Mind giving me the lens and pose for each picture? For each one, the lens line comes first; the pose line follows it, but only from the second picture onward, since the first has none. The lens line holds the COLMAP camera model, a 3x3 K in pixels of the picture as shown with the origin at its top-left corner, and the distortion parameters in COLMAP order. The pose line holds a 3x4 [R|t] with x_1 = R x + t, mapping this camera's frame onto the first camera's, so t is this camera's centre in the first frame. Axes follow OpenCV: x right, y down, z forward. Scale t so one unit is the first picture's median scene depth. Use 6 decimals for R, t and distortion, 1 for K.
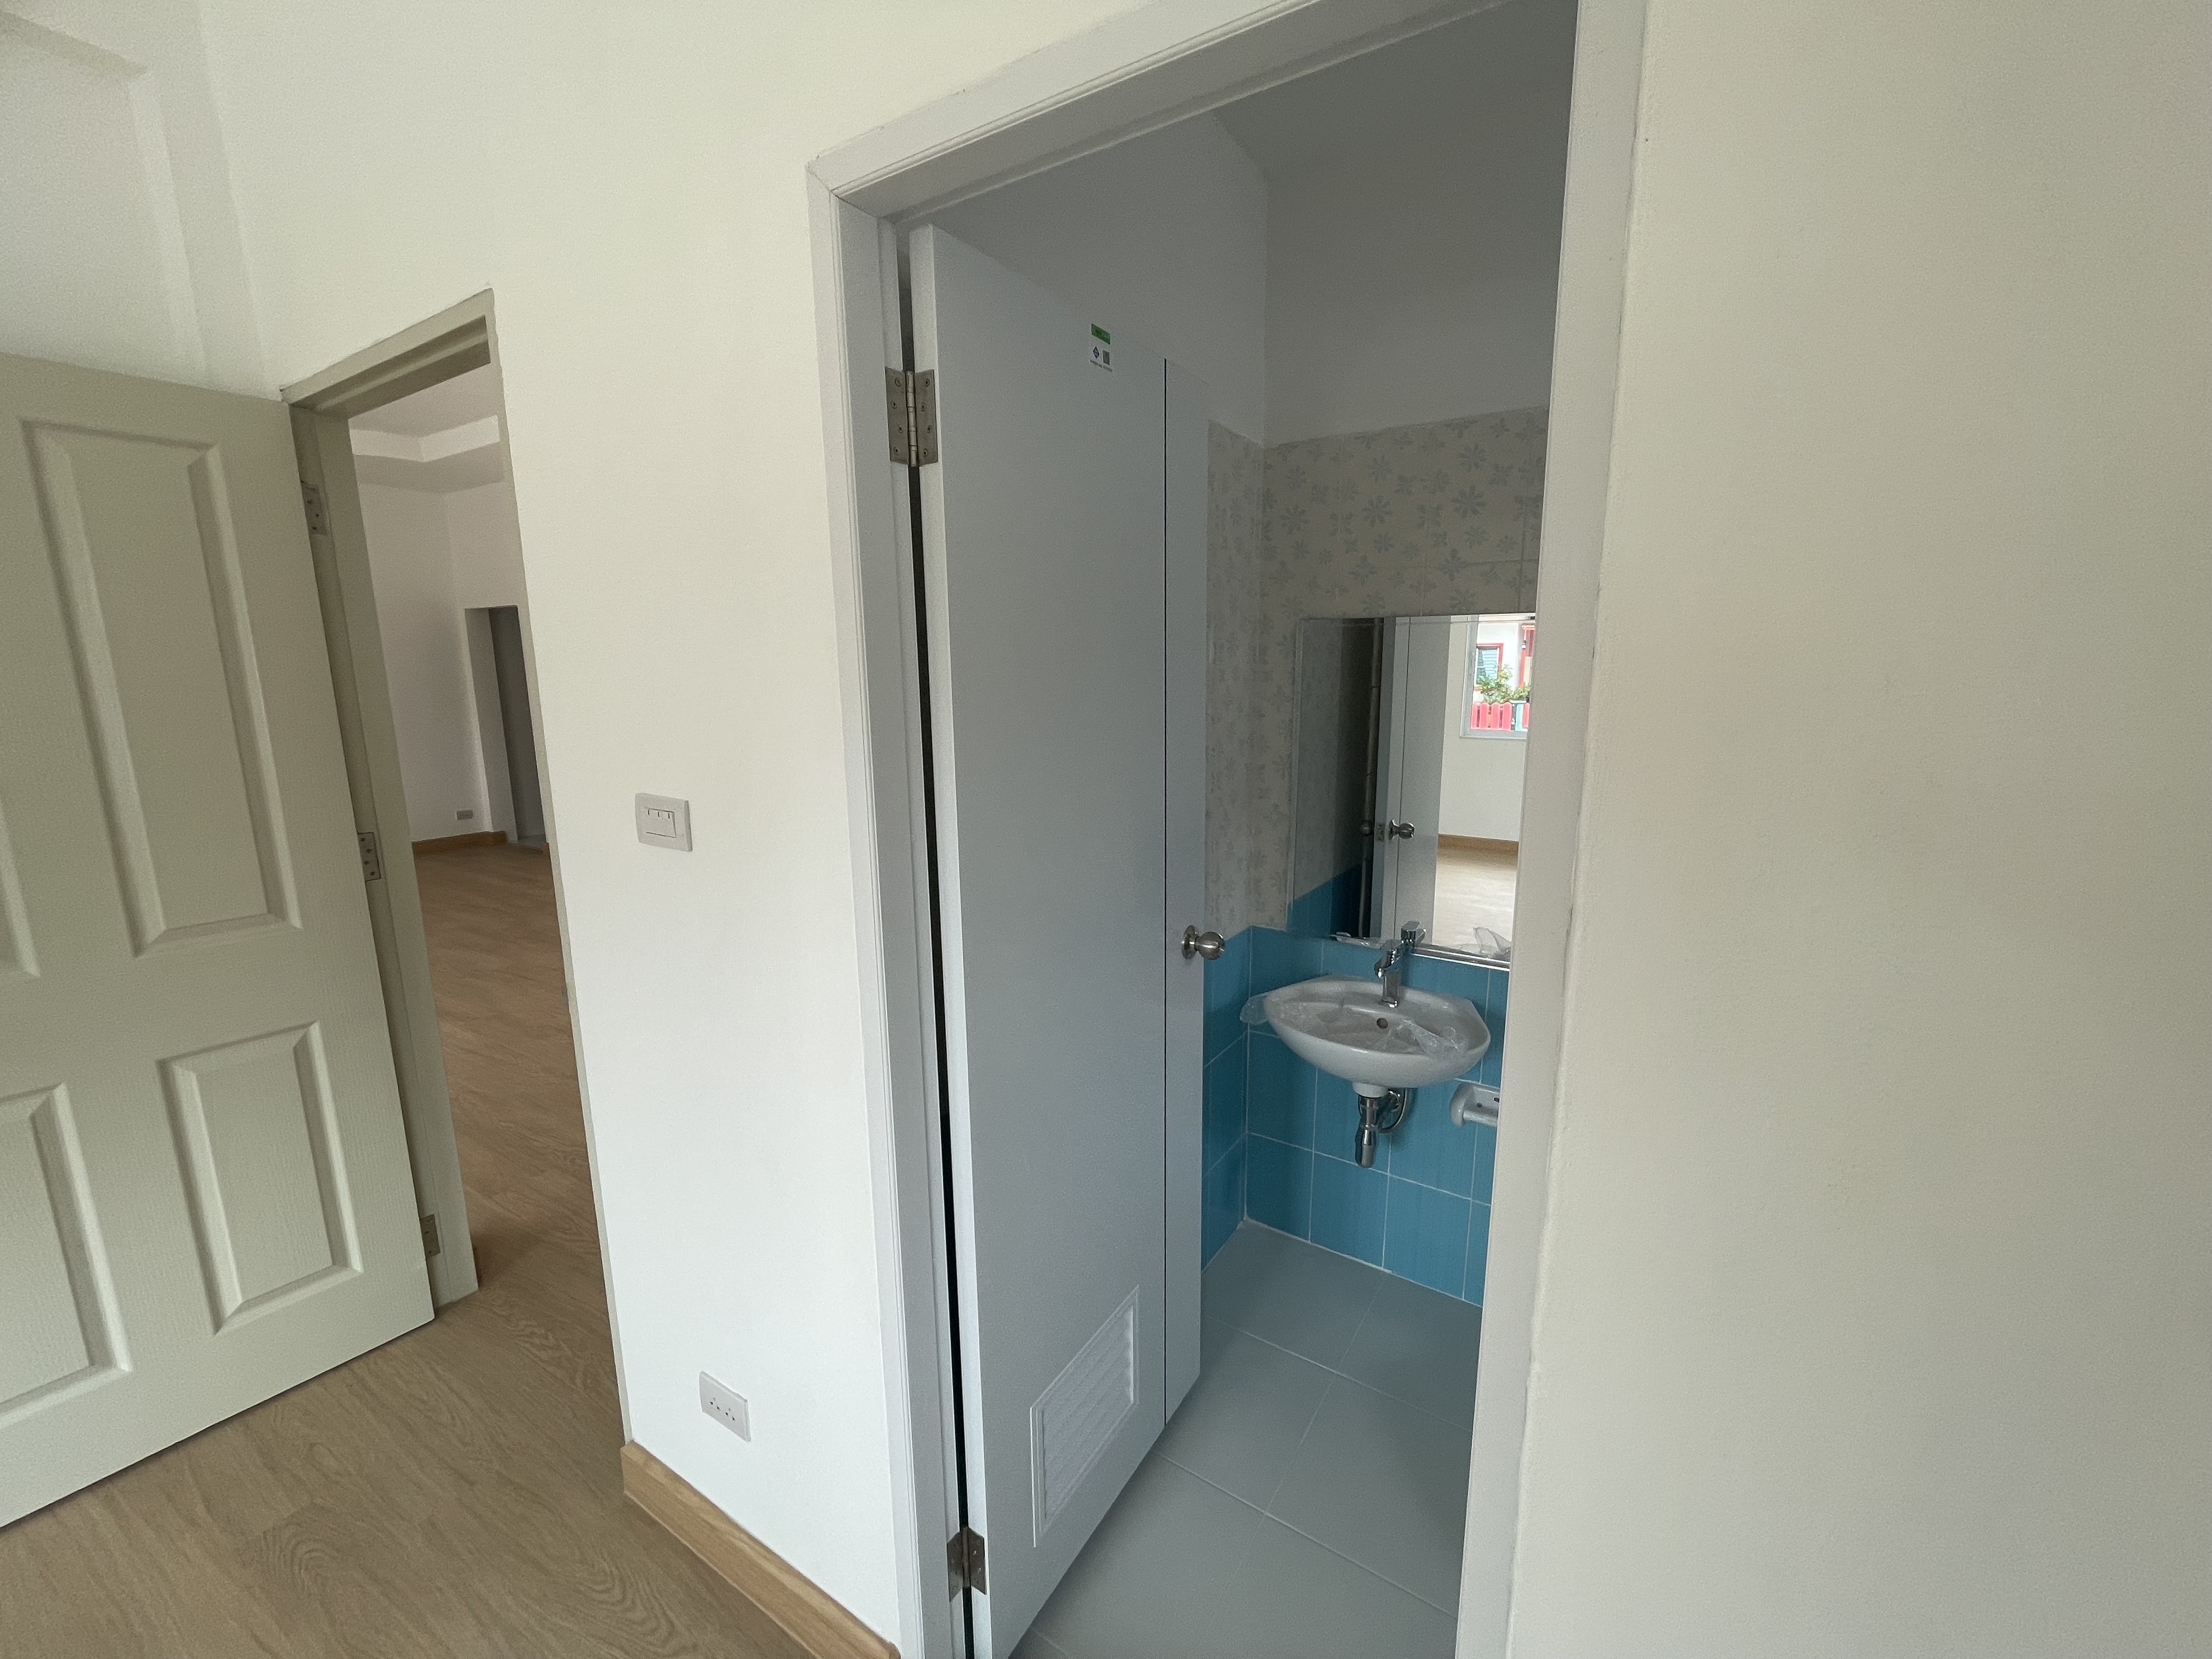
lens RADIAL K [[896.7, 0, 1102.9], [0, 896.7, 825.5], [0, 0, 1]] dist [-0.000959, 0.000339]
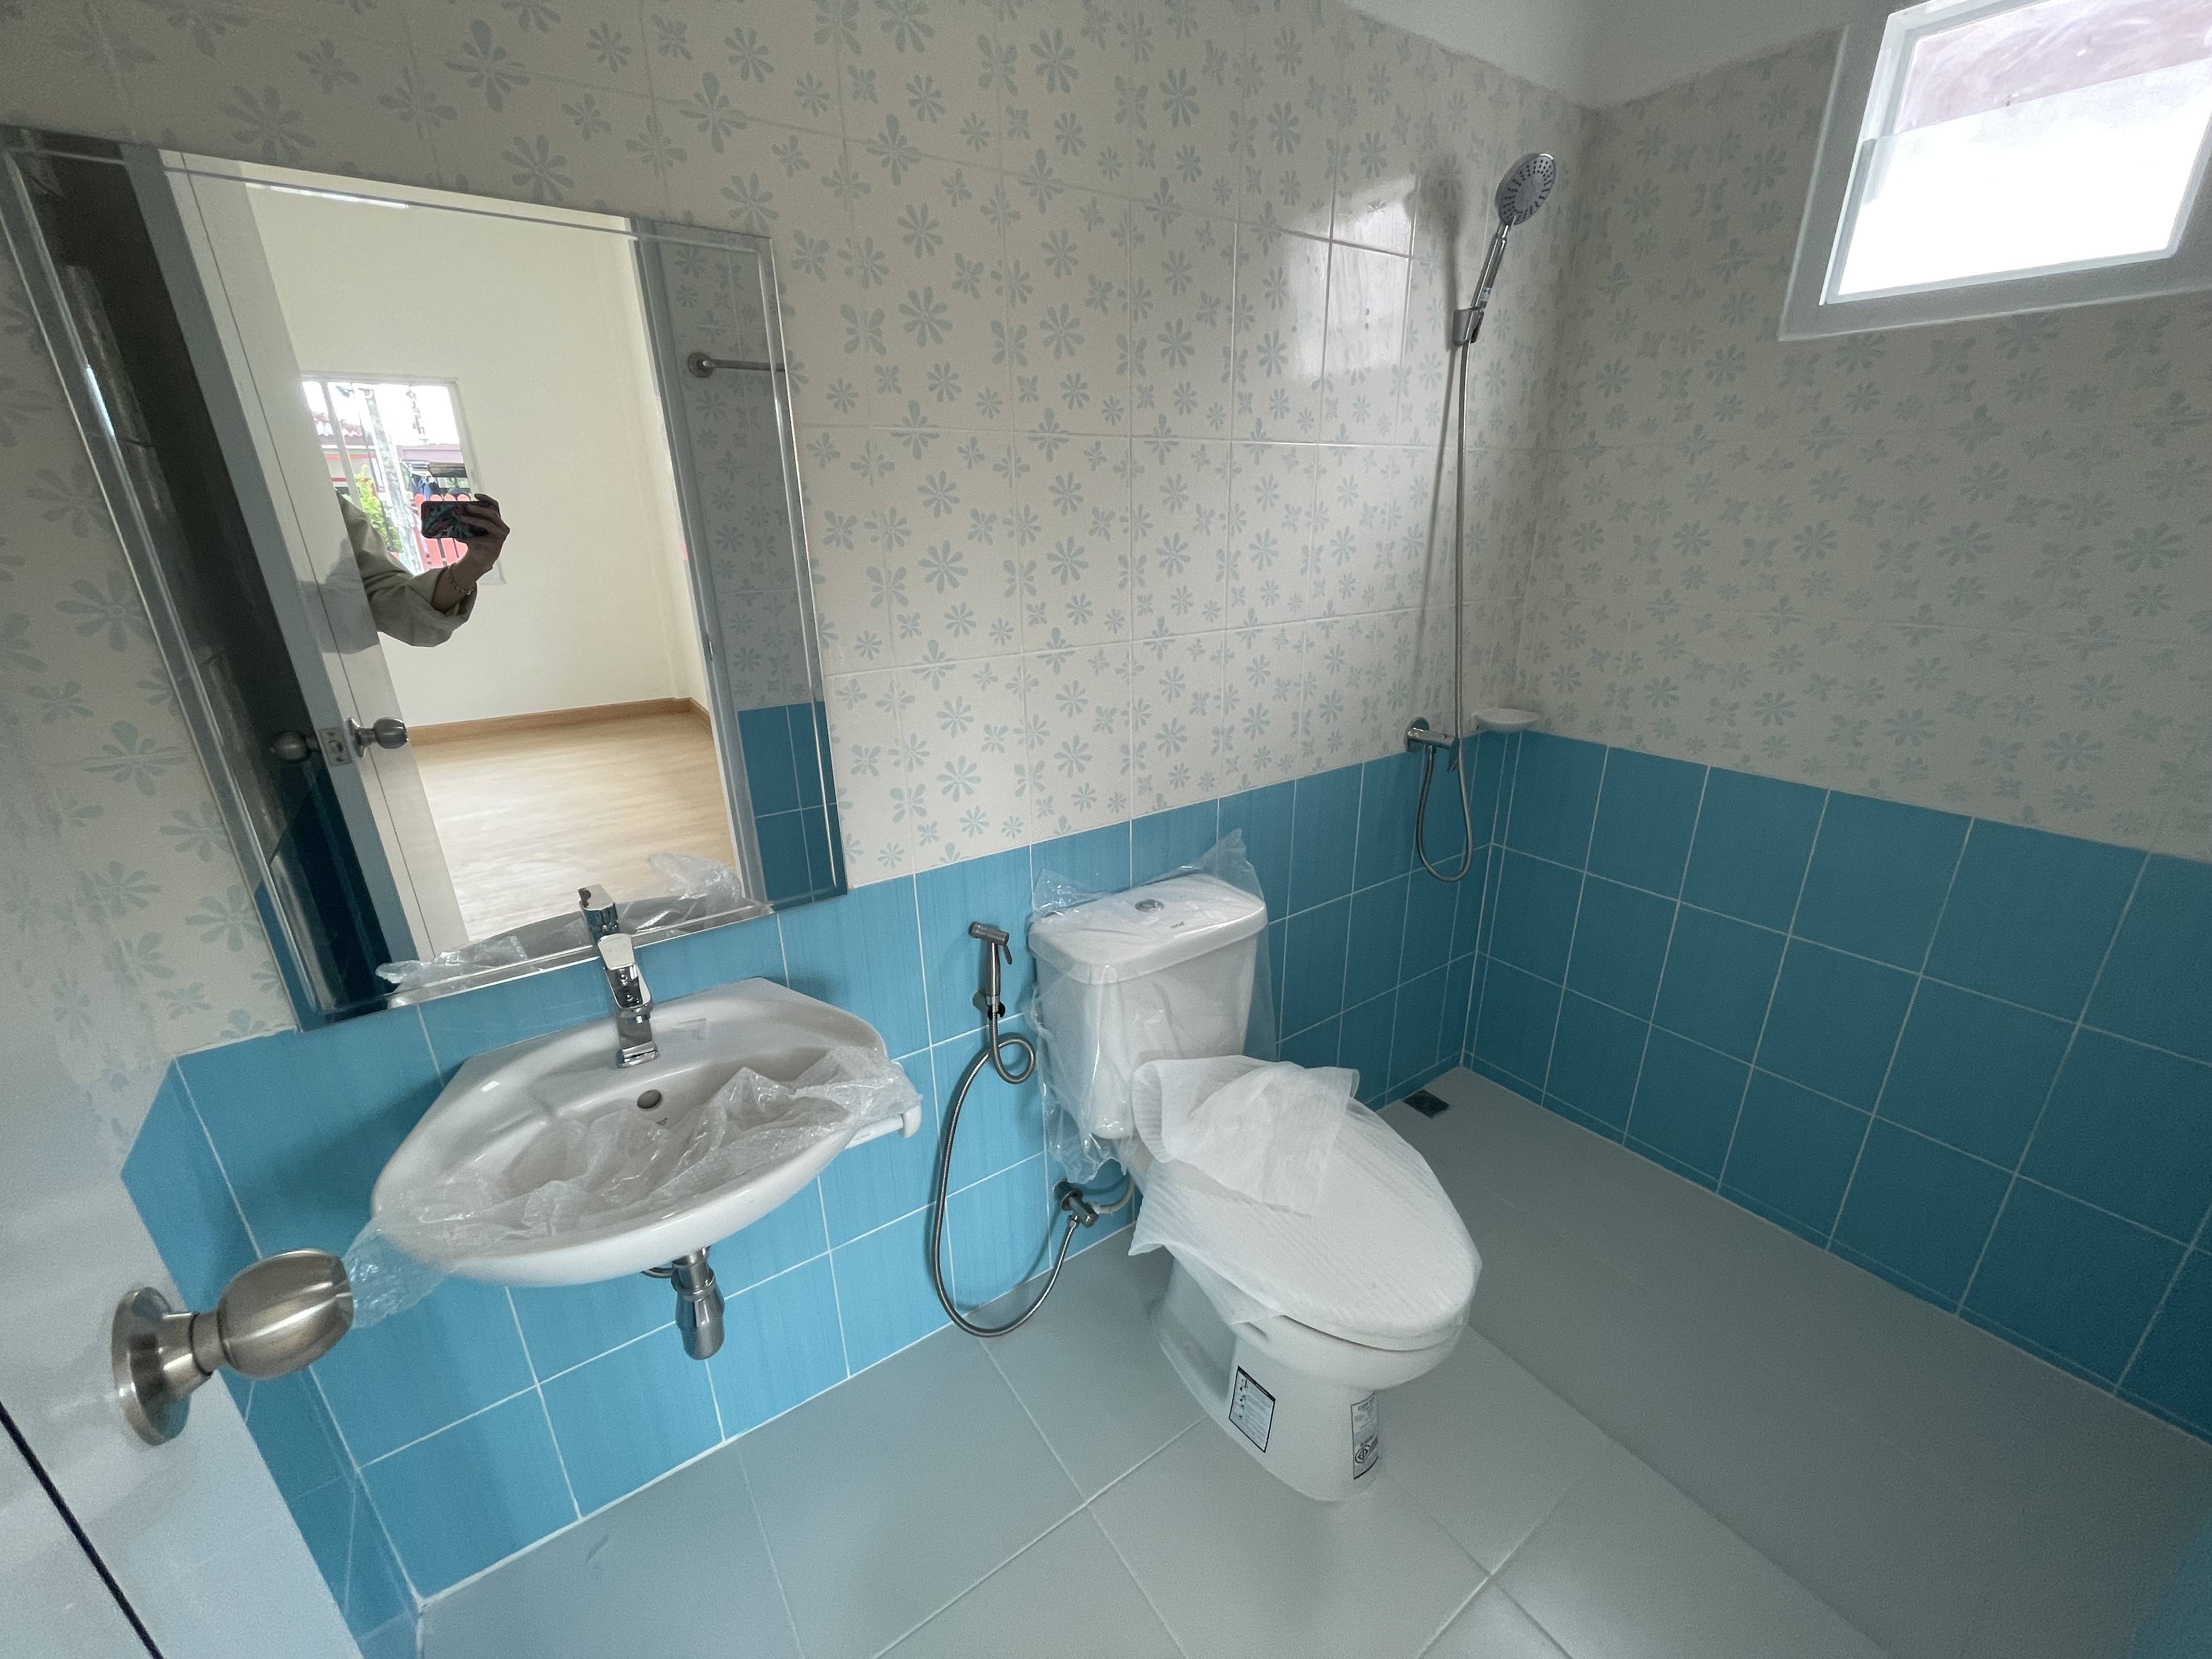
lens RADIAL K [[896.7, 0, 1108.3], [0, 896.7, 838.9], [0, 0, 1]] dist [-0.000959, 0.000339]
pose [[0.385065, -0.321967, 0.864906, 0.031890], [0.184470, 0.945111, 0.269696, 0.001113], [-0.904265, 0.055698, 0.423322, 0.545829]]
